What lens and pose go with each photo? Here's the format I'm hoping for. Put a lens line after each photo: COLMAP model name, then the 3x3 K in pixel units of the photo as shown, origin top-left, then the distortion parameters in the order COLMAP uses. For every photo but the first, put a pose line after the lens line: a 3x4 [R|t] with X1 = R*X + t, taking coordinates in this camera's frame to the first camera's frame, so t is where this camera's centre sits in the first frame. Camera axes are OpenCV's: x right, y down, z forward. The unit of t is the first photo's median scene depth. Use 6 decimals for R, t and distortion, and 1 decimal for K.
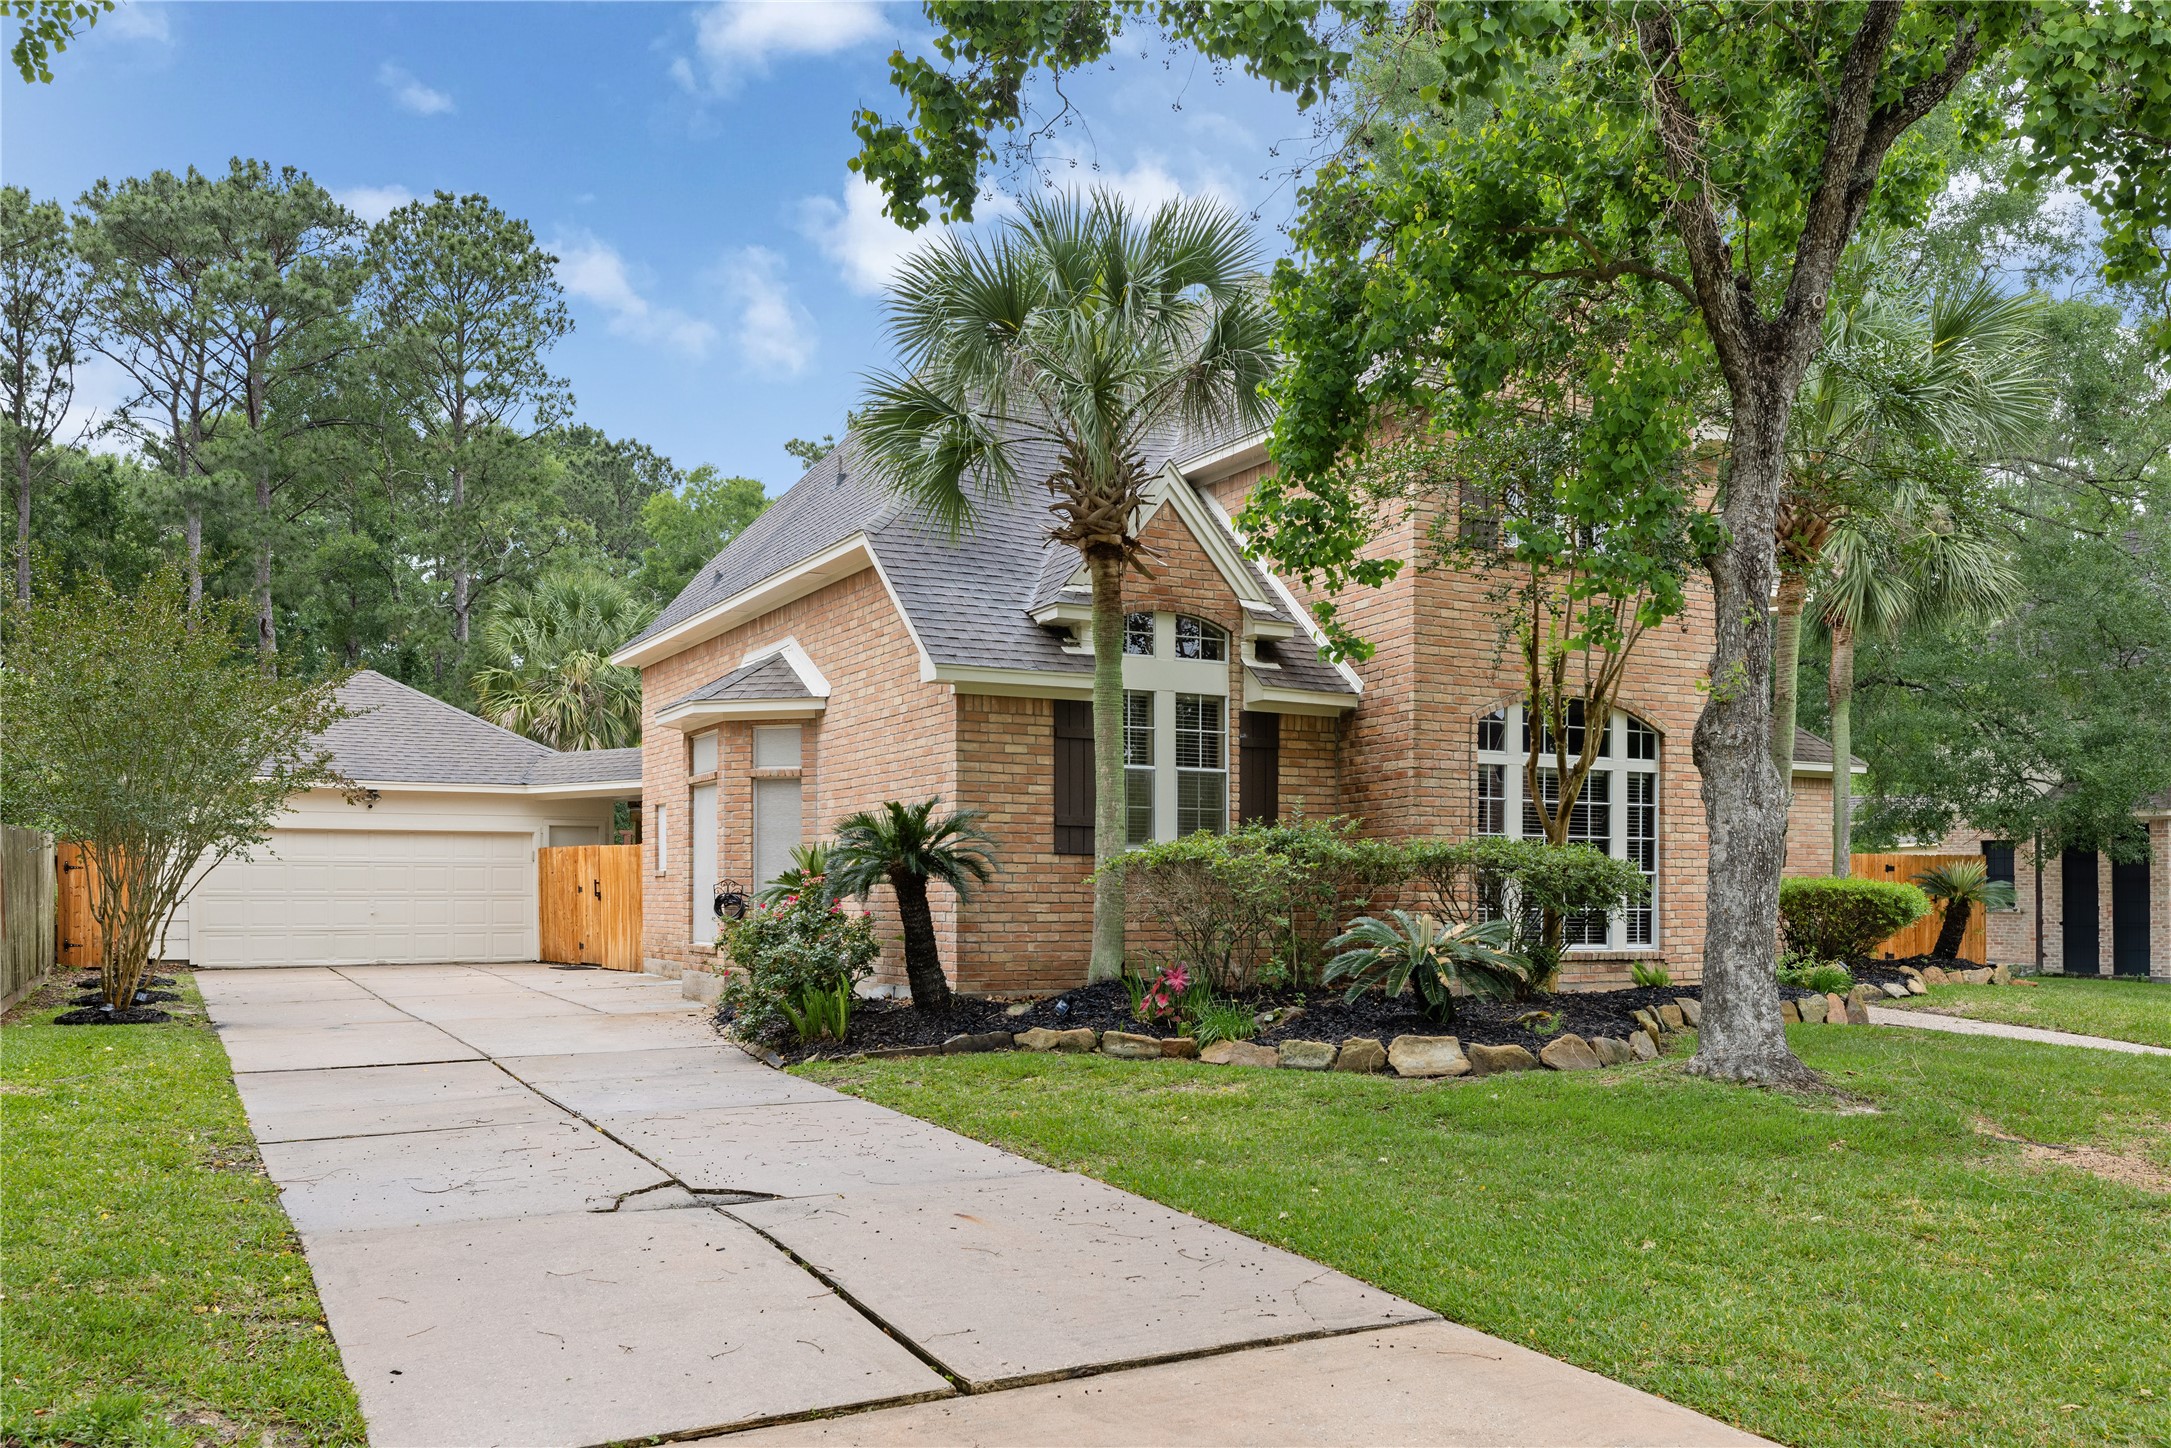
lens RADIAL K [[1632.3, 0, 1085.5], [0, 1632.3, 724.0], [0, 0, 1]] dist [-0.001050, -0.000306]
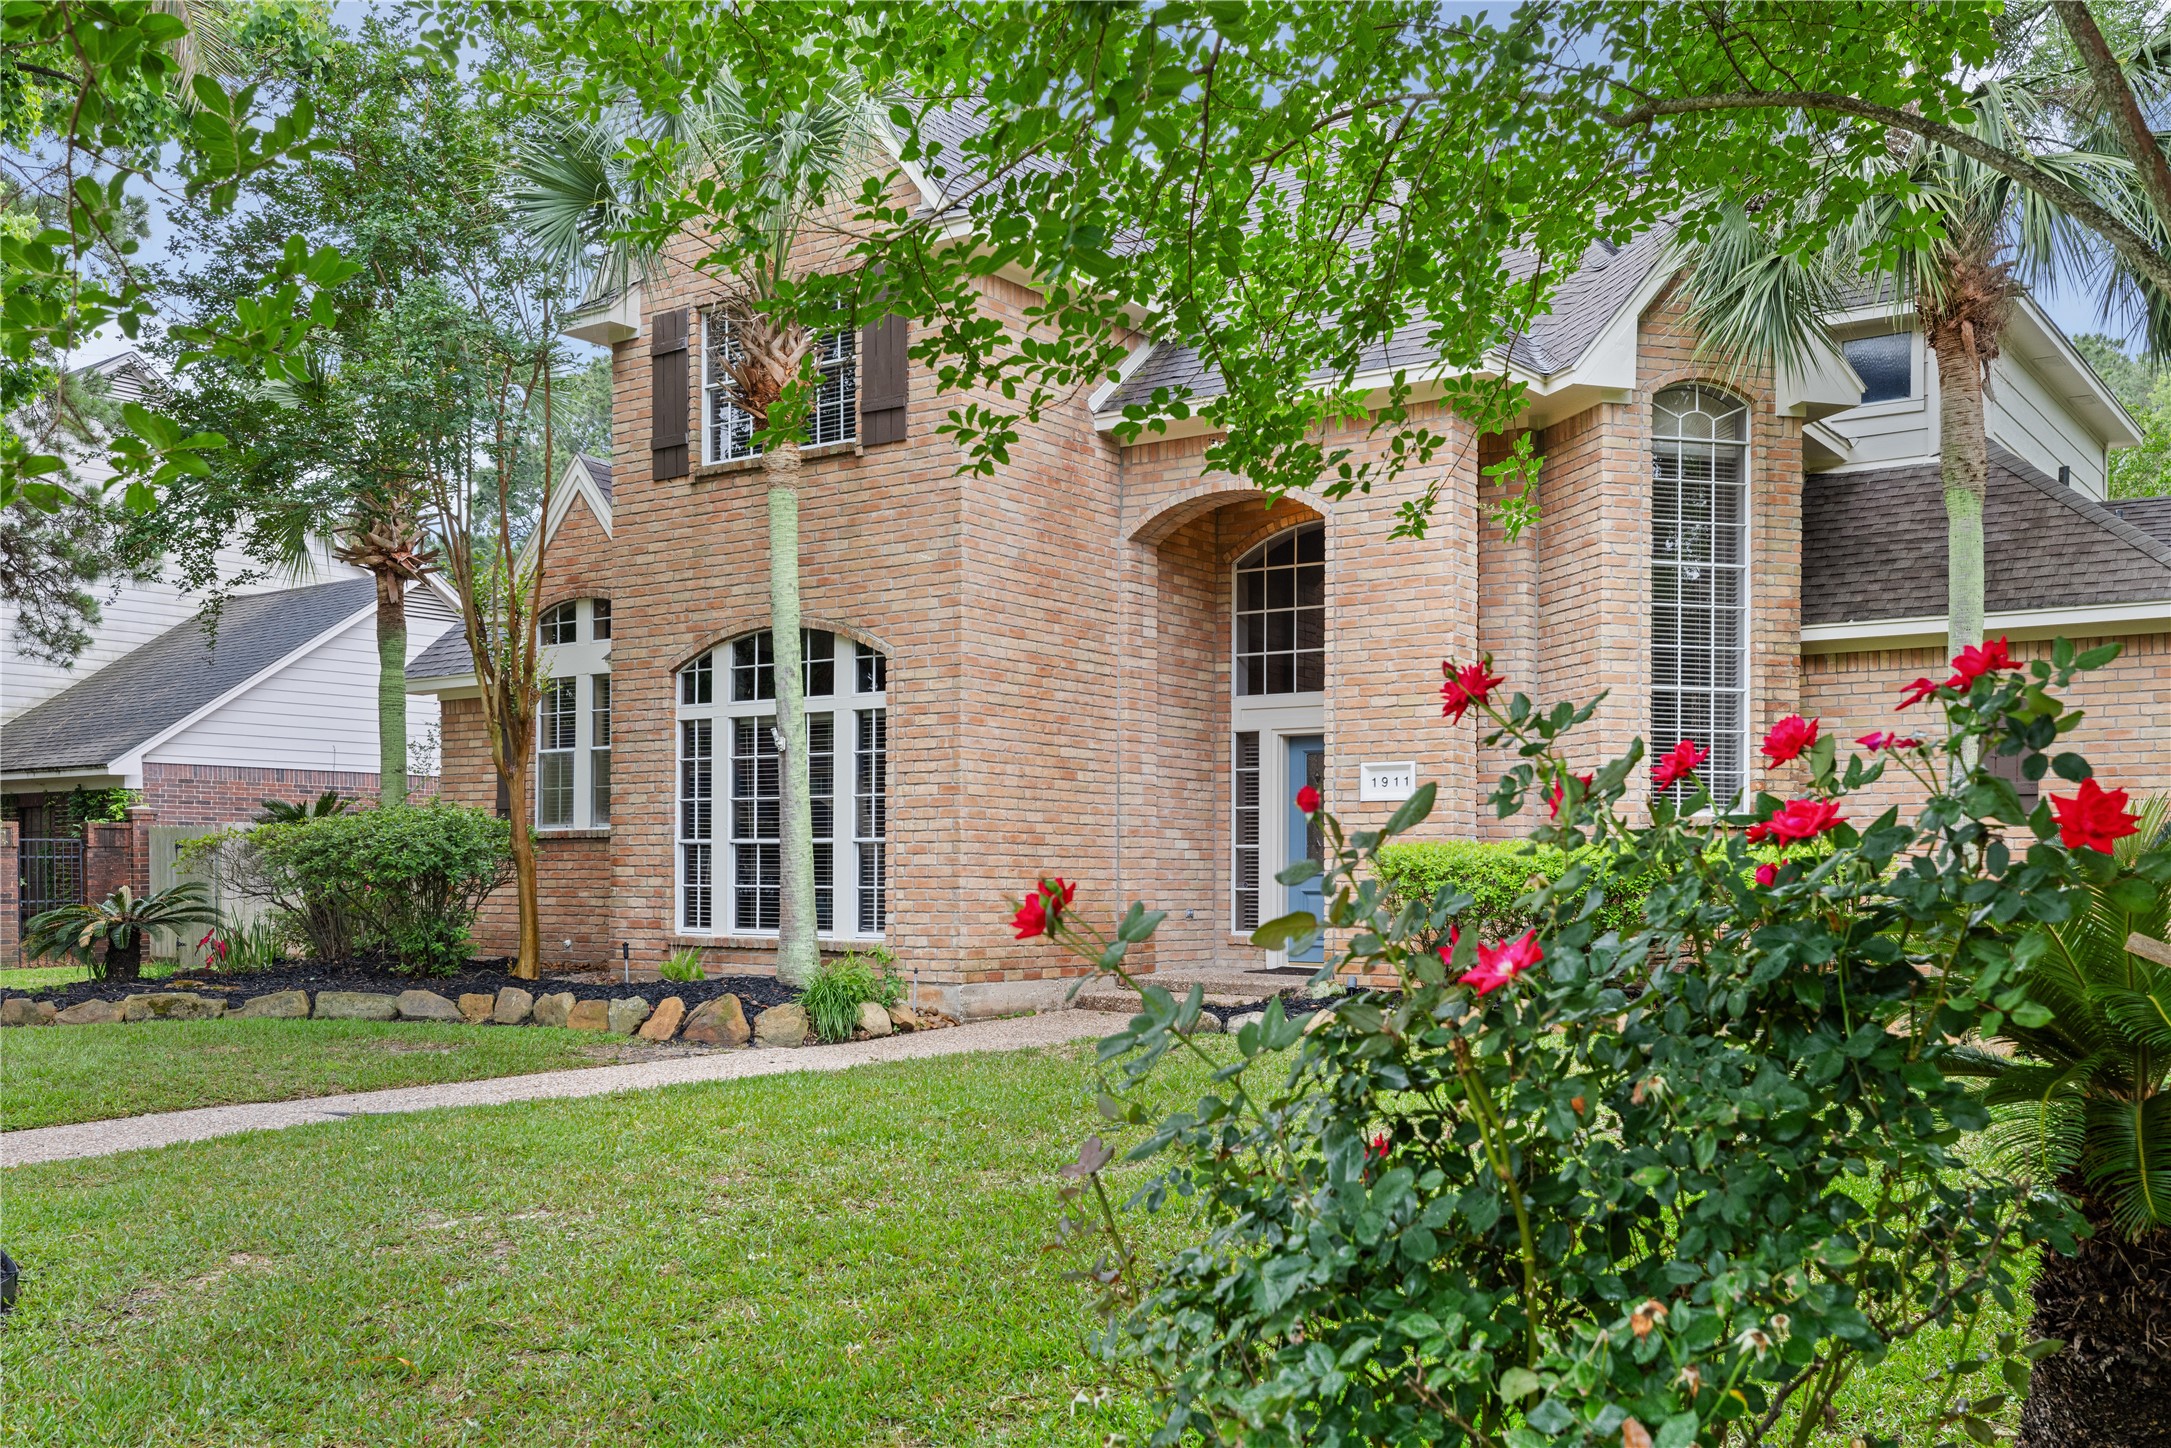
lens RADIAL K [[1966.5, 0, 1085.5], [0, 1966.5, 724.0], [0, 0, 1]] dist [-0.001823, -0.001523]
pose [[0.418482, -0.076083, -0.905032, 1.229406], [0.075516, 0.995949, -0.048808, 0.090137], [0.905080, -0.047919, 0.422533, 0.703002]]
